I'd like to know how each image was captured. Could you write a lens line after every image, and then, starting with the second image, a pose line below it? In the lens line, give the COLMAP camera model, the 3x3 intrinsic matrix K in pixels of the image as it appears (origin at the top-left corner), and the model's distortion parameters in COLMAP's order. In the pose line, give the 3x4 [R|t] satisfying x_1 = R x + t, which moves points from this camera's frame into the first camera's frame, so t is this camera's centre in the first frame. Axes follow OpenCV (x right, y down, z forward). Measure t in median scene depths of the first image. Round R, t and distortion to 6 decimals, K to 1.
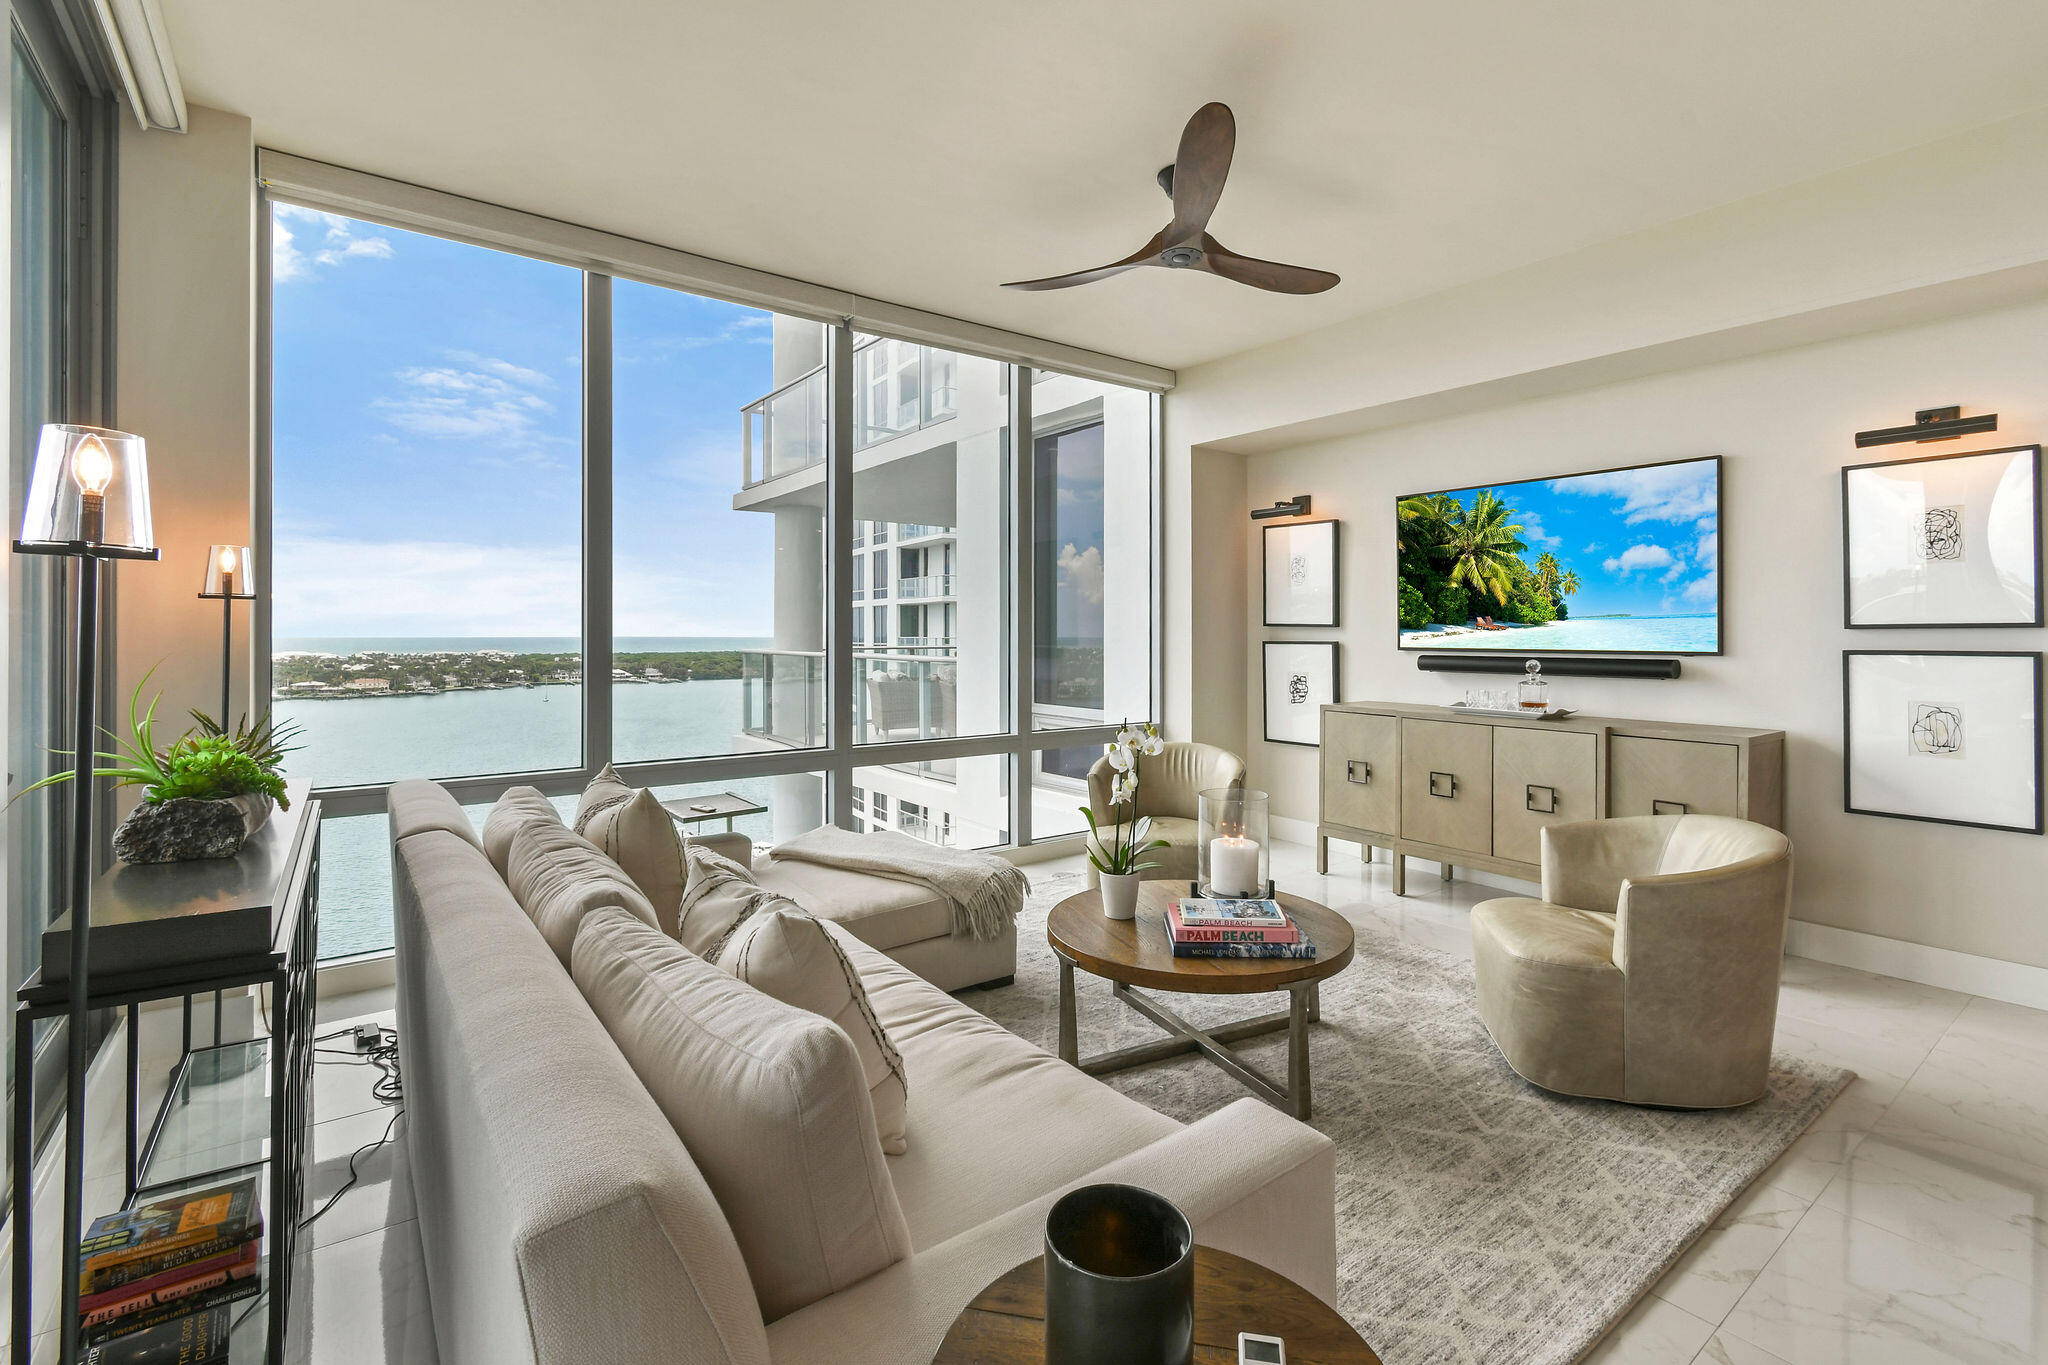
lens RADIAL K [[923.3, 0, 1038.5], [0, 923.3, 629.4], [0, 0, 1]] dist [0.007606, -0.002987]
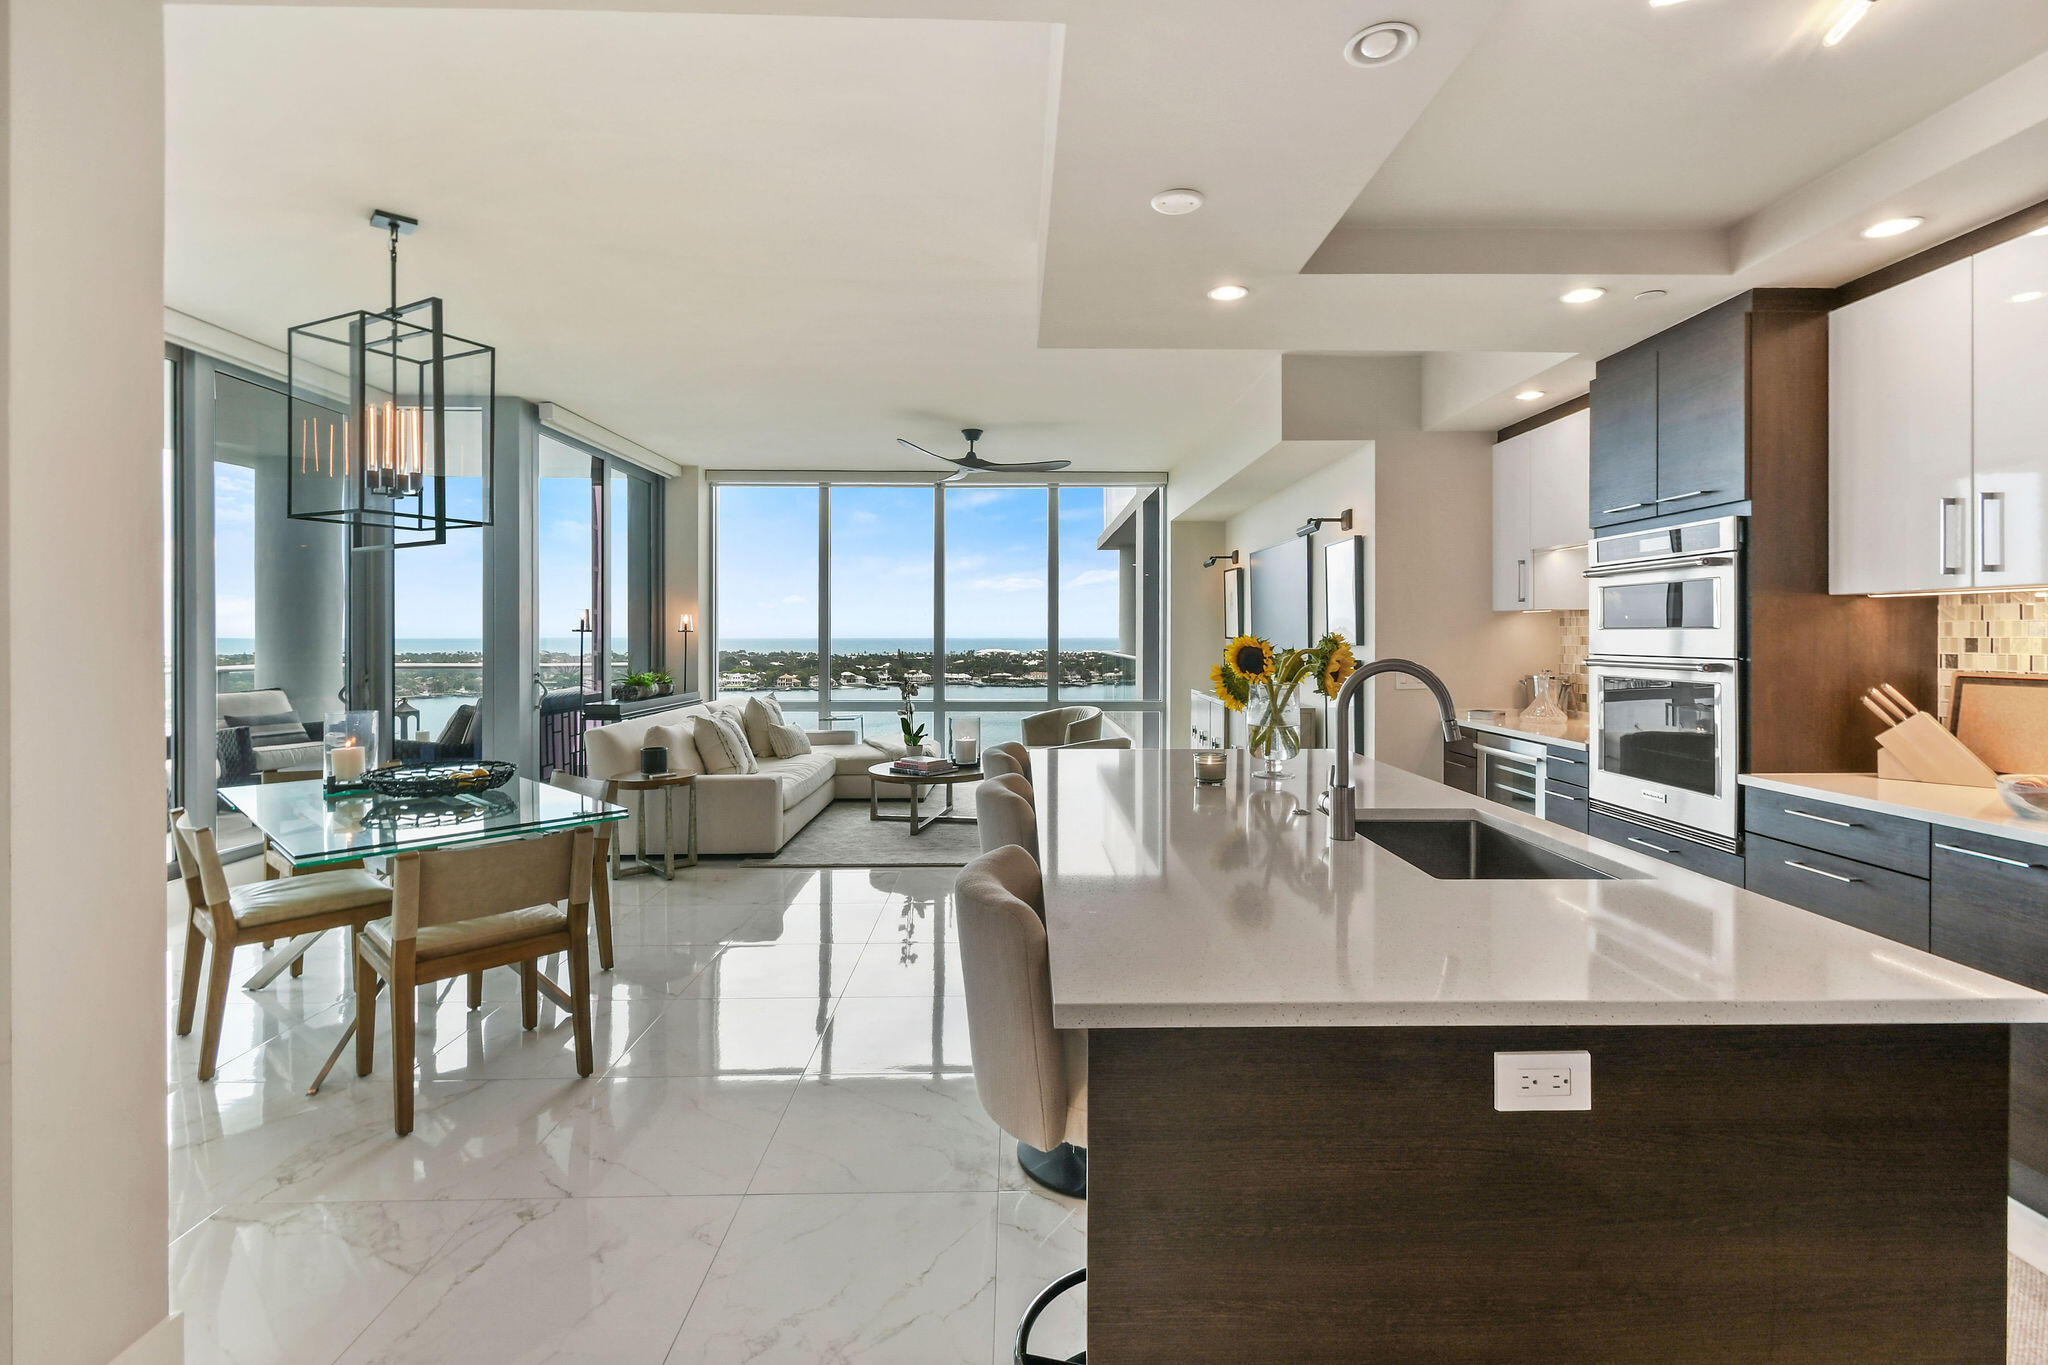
lens RADIAL K [[923.3, 0, 1051.0], [0, 923.3, 652.8], [0, 0, 1]] dist [0.007606, -0.002987]
pose [[0.813444, 0.012131, -0.581516, 1.440794], [0.001414, 0.999738, 0.022834, -0.025013], [0.581641, -0.019396, 0.813214, -0.594020]]
